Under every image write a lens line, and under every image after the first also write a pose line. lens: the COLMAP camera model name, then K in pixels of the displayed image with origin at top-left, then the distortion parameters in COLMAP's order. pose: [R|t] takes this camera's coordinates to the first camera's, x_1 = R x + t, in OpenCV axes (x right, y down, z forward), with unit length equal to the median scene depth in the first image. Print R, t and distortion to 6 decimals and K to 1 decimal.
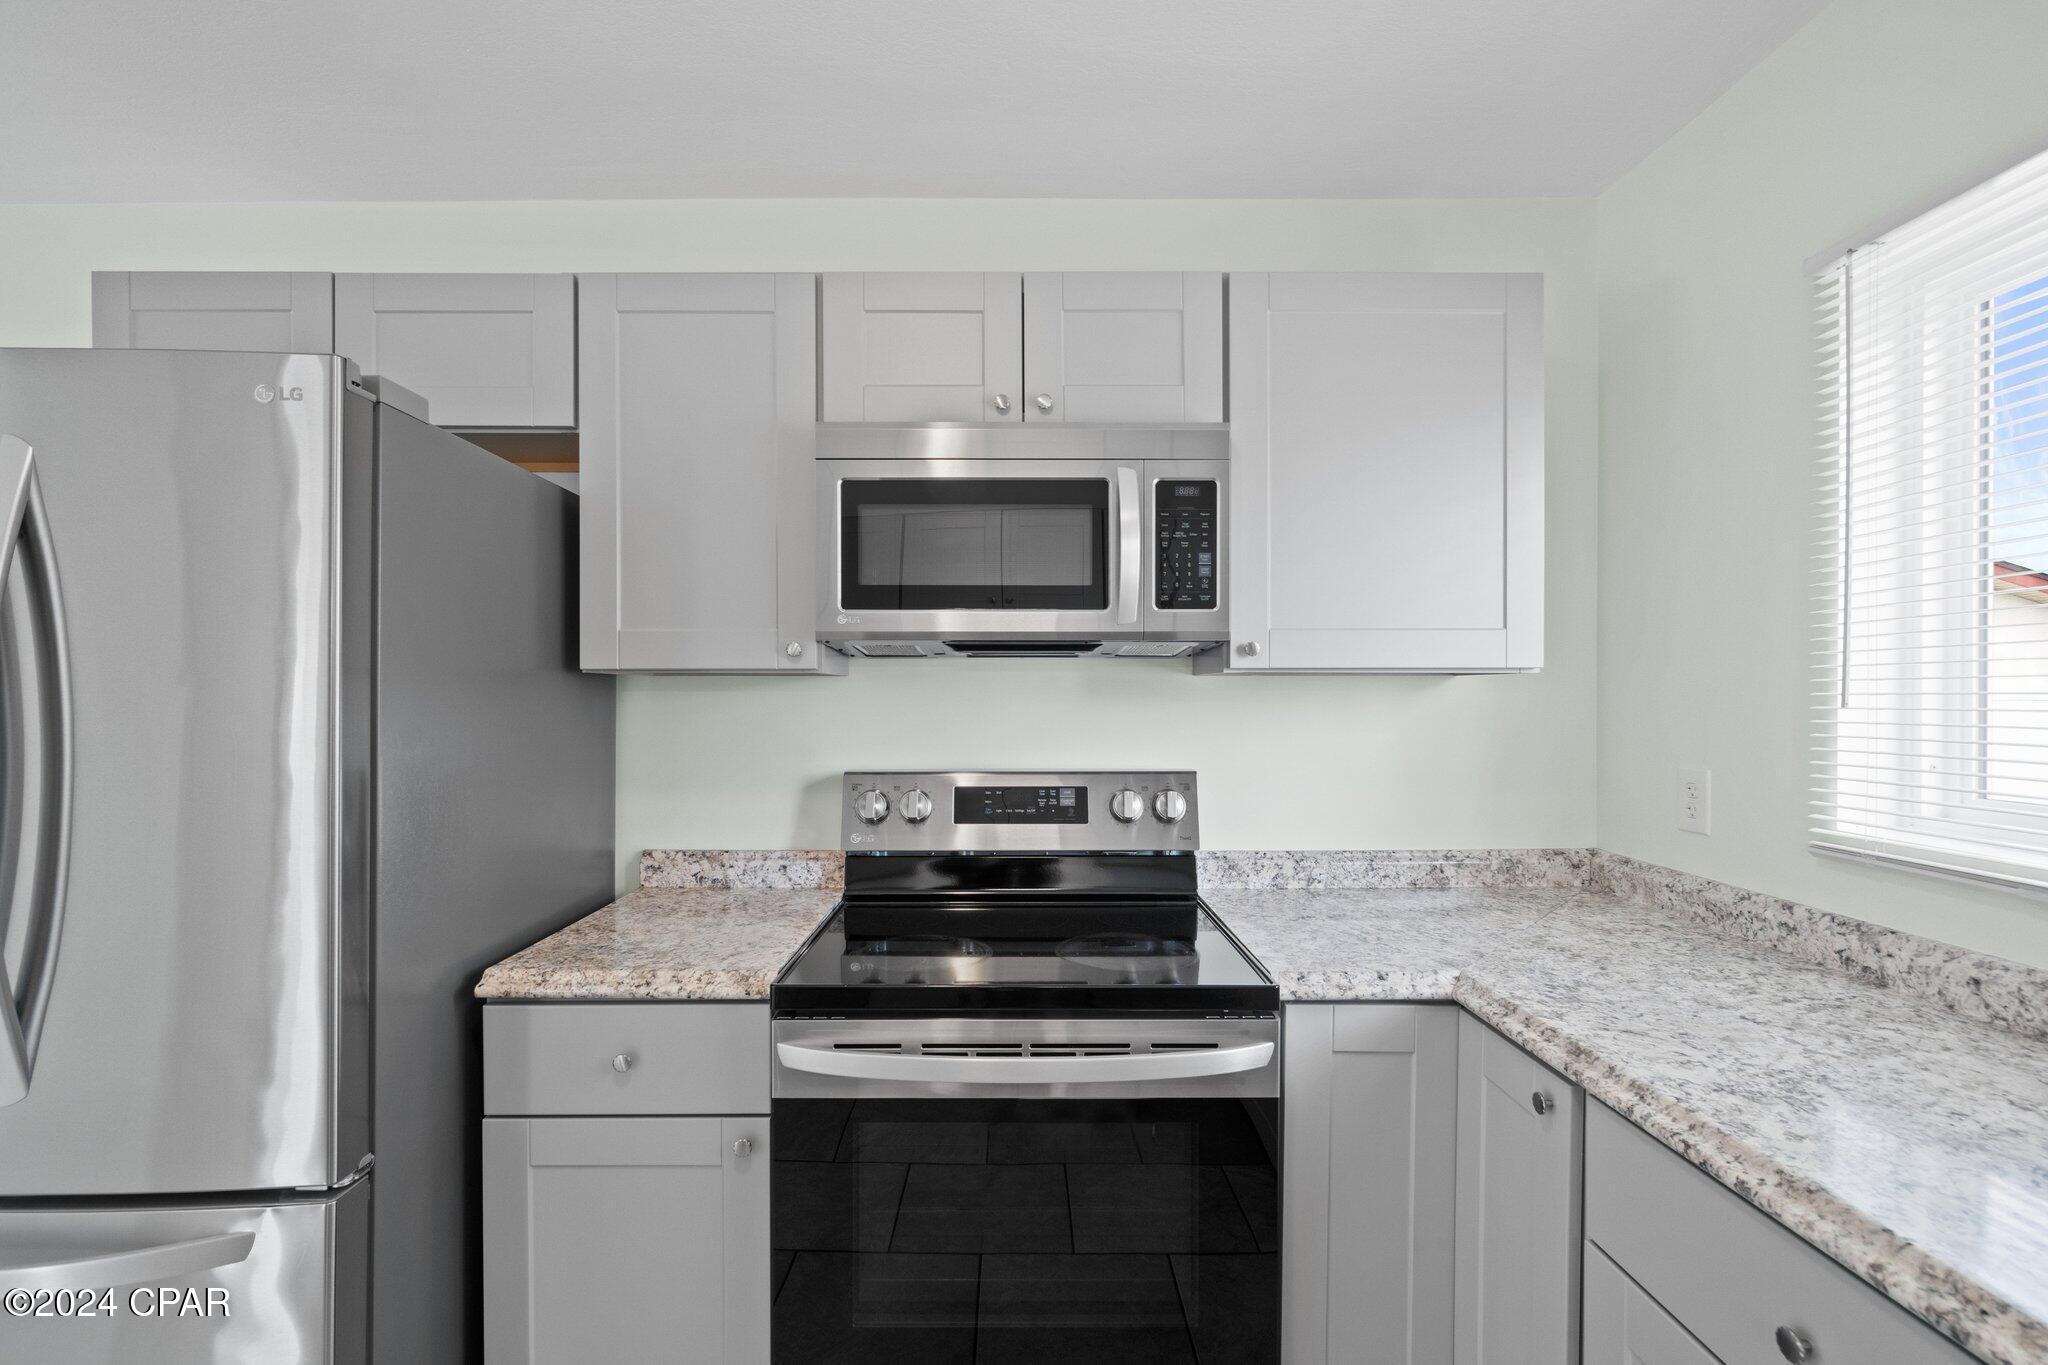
lens RADIAL K [[896.3, 0, 1019.8], [0, 896.3, 690.9], [0, 0, 1]] dist [-0.002899, -0.000194]
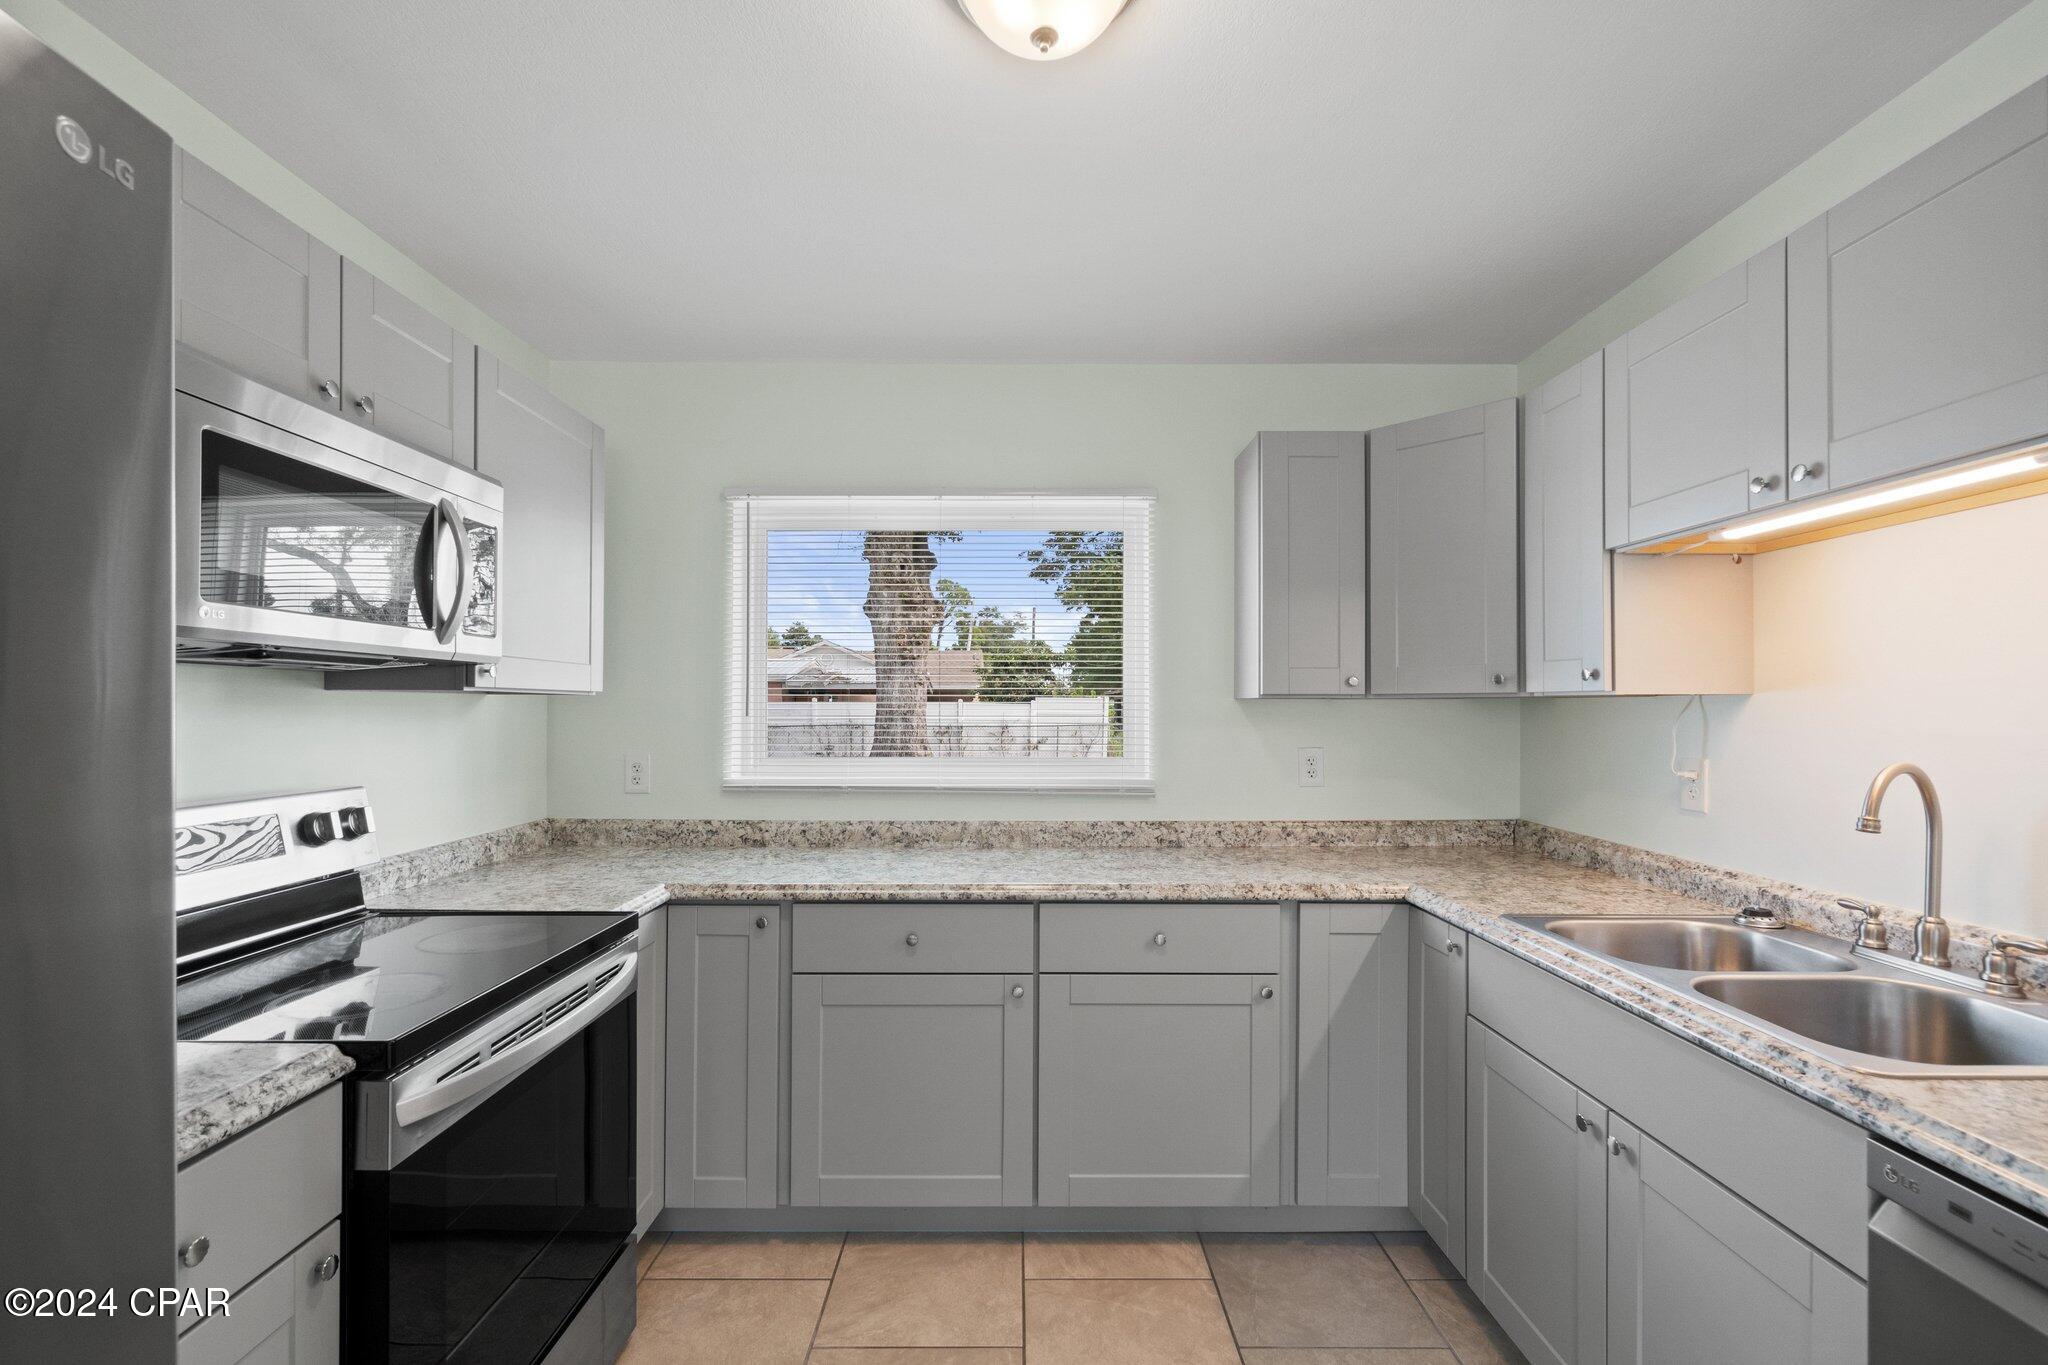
lens RADIAL K [[896.3, 0, 1006.8], [0, 896.3, 698.8], [0, 0, 1]] dist [-0.002899, -0.000194]
pose [[0.024093, 0.009133, 0.999668, -0.863021], [-0.004953, 0.999947, -0.009016, -0.002708], [-0.999697, -0.004734, 0.024137, 0.281097]]
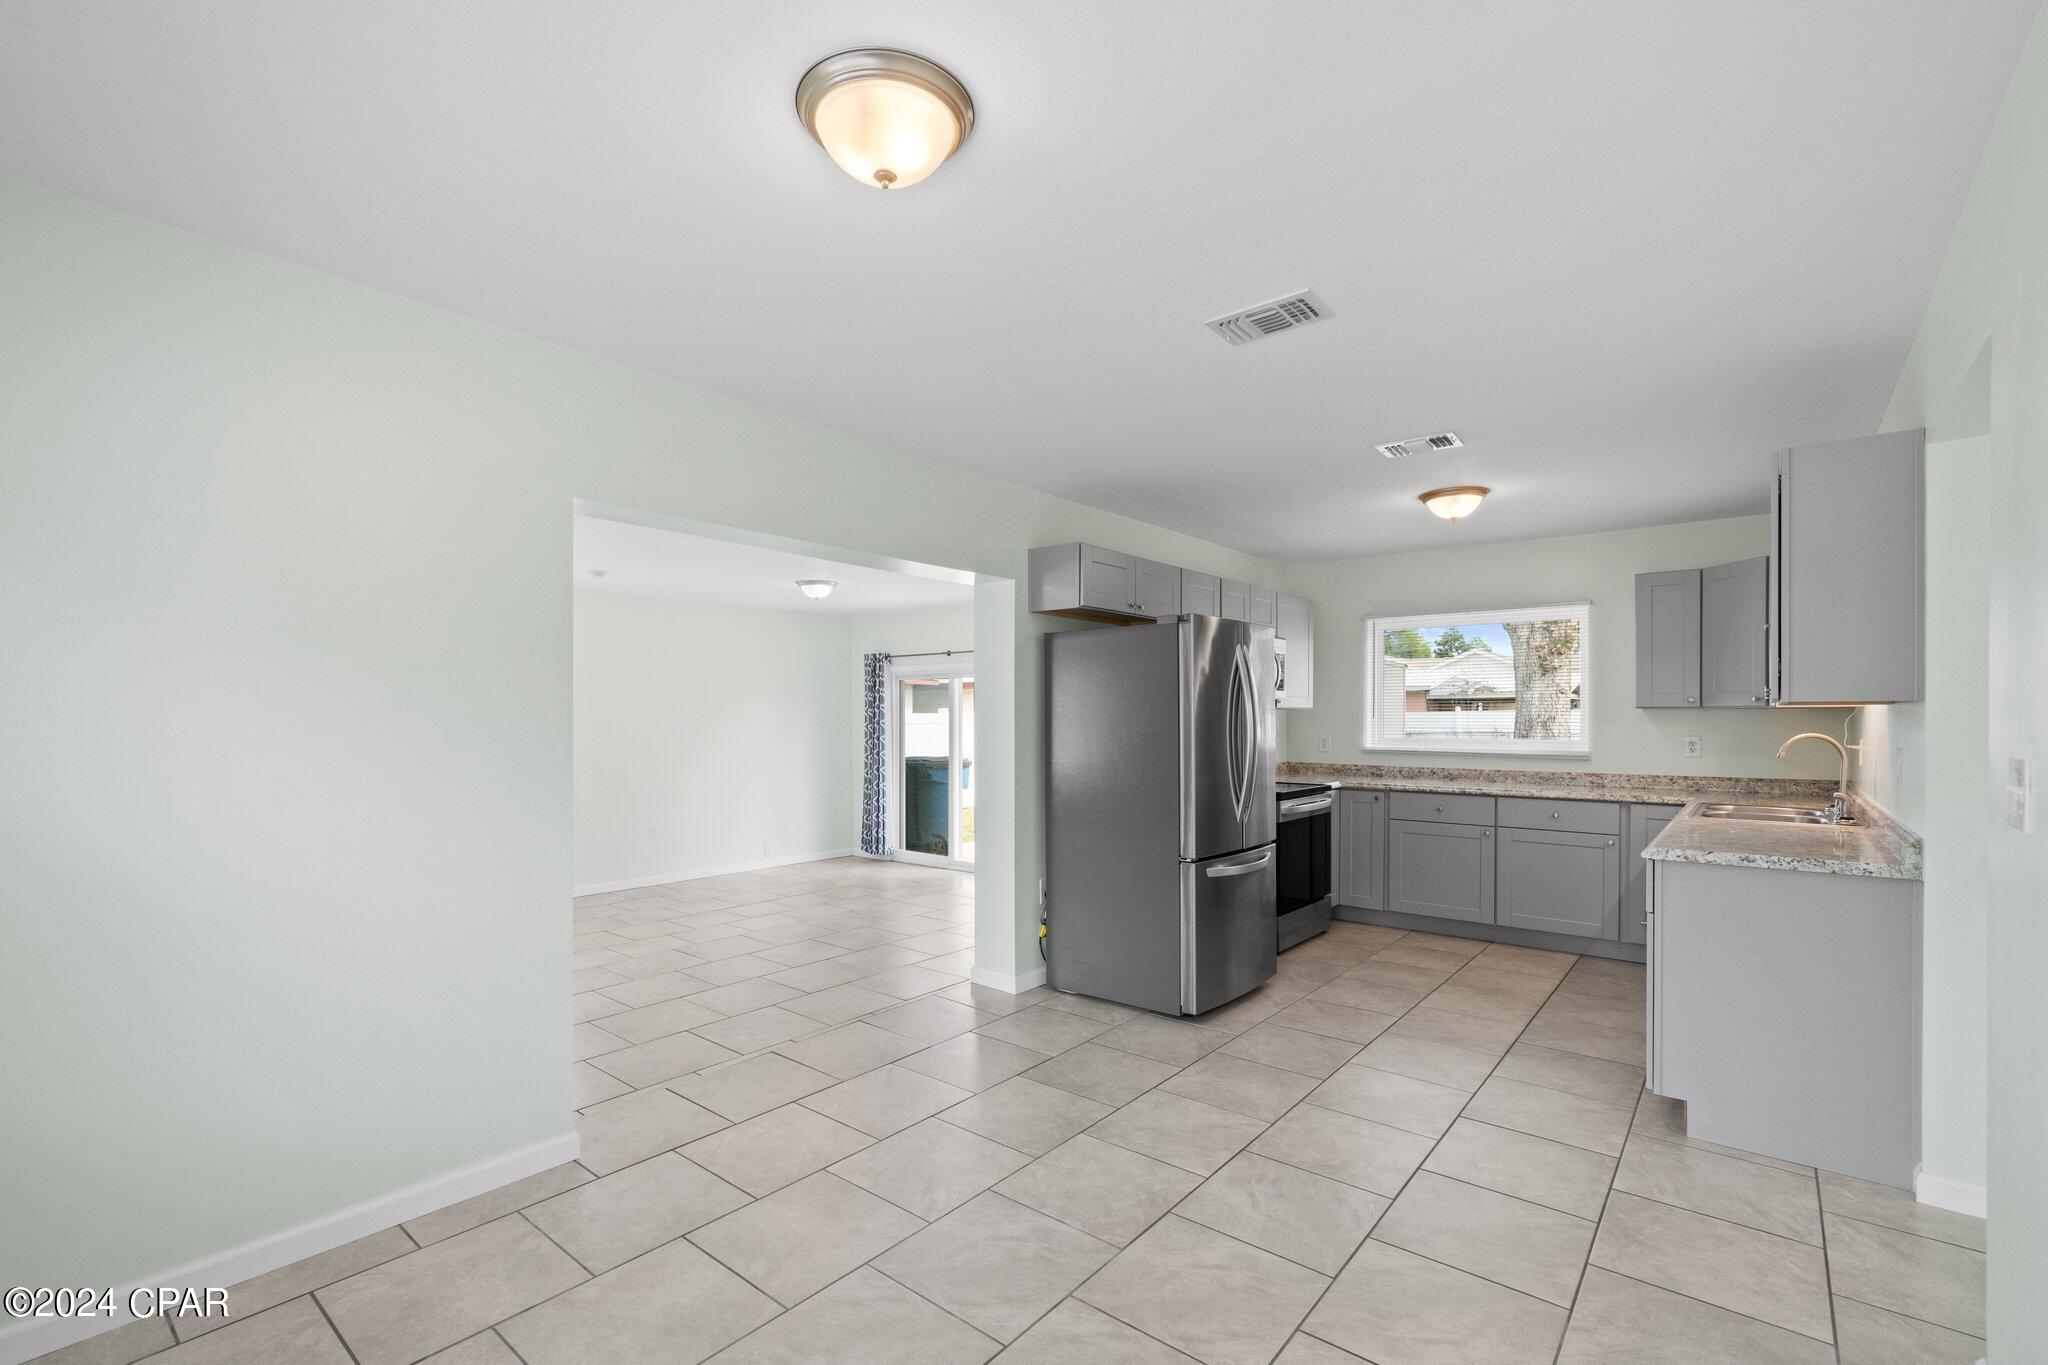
lens RADIAL K [[896.3, 0, 1045.1], [0, 896.3, 720.0], [0, 0, 1]] dist [-0.002899, -0.000194]
pose [[0.630139, -0.004127, 0.776471, -2.862134], [-0.002666, 0.999968, 0.007478, 0.000678], [-0.776478, -0.006782, 0.630108, -0.446298]]
